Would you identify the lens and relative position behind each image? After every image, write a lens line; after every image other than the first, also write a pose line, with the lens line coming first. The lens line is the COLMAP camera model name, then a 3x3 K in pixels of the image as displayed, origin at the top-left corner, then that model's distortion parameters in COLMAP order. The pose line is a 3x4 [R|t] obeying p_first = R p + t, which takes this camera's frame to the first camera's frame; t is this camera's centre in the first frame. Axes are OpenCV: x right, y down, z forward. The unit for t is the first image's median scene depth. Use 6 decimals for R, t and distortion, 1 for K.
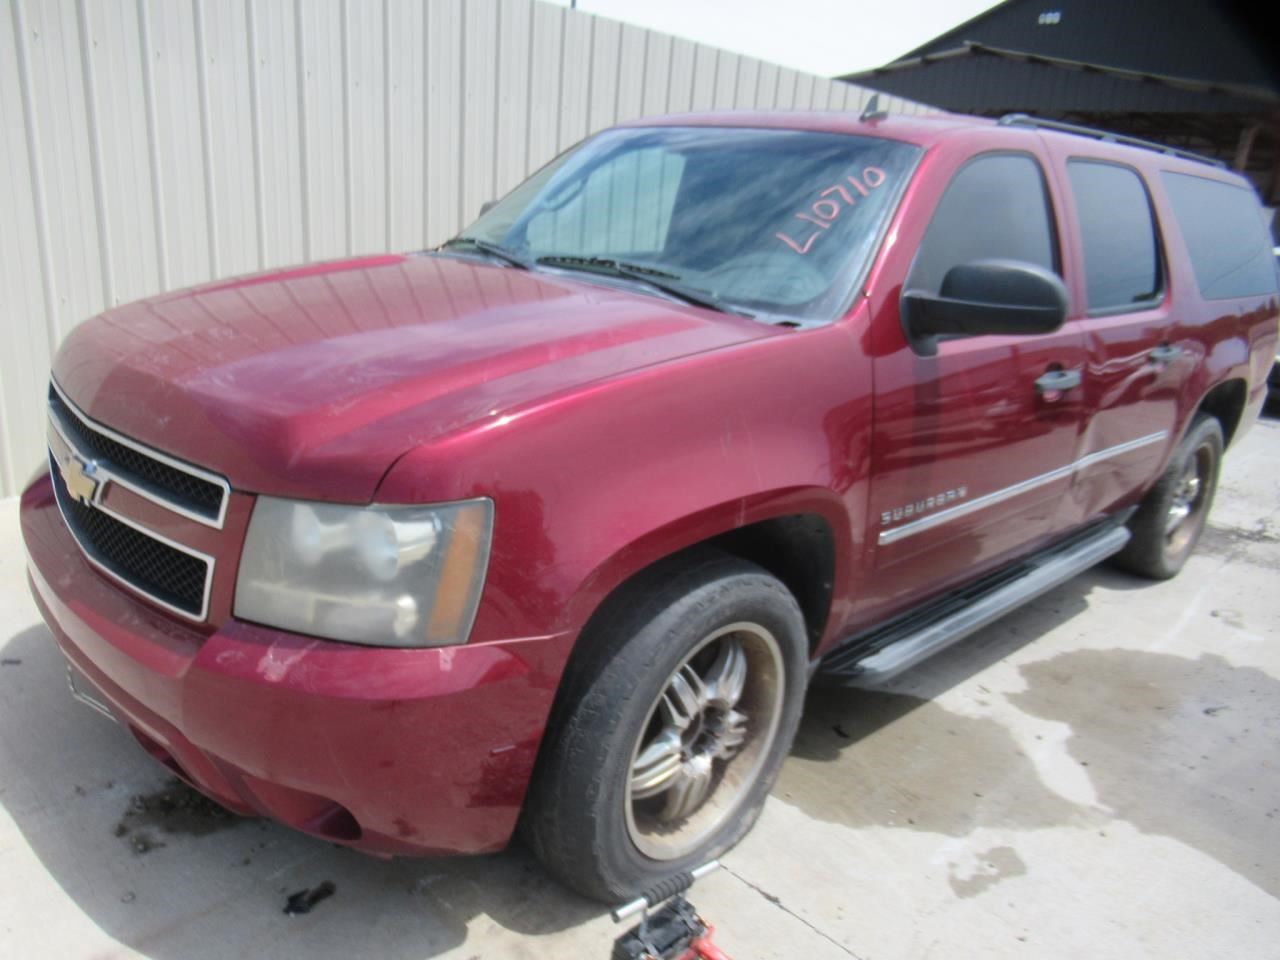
lens RADIAL K [[1059.4, 0, 583.7], [0, 1059.4, 480.3], [0, 0, 1]] dist [-0.045527, 0.003787]
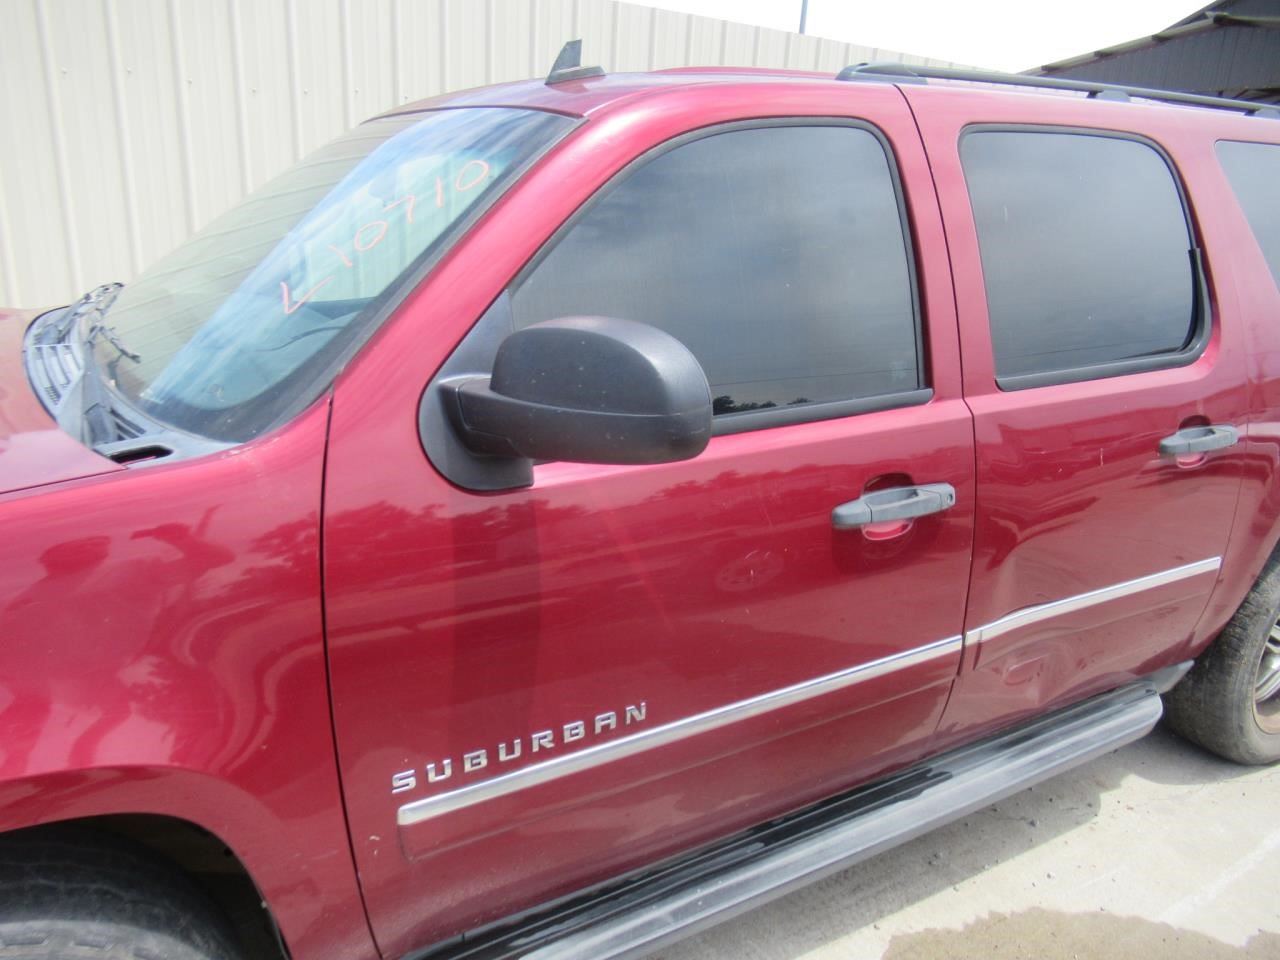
lens RADIAL K [[1004.3, 0, 623.4], [0, 1004.3, 478.1], [0, 0, 1]] dist [-0.041763, 0.003922]
pose [[0.972213, 0.022418, -0.233023, 0.429396], [-0.024618, 0.999676, -0.006536, -0.101724], [0.232801, 0.012091, 0.972449, 0.419285]]
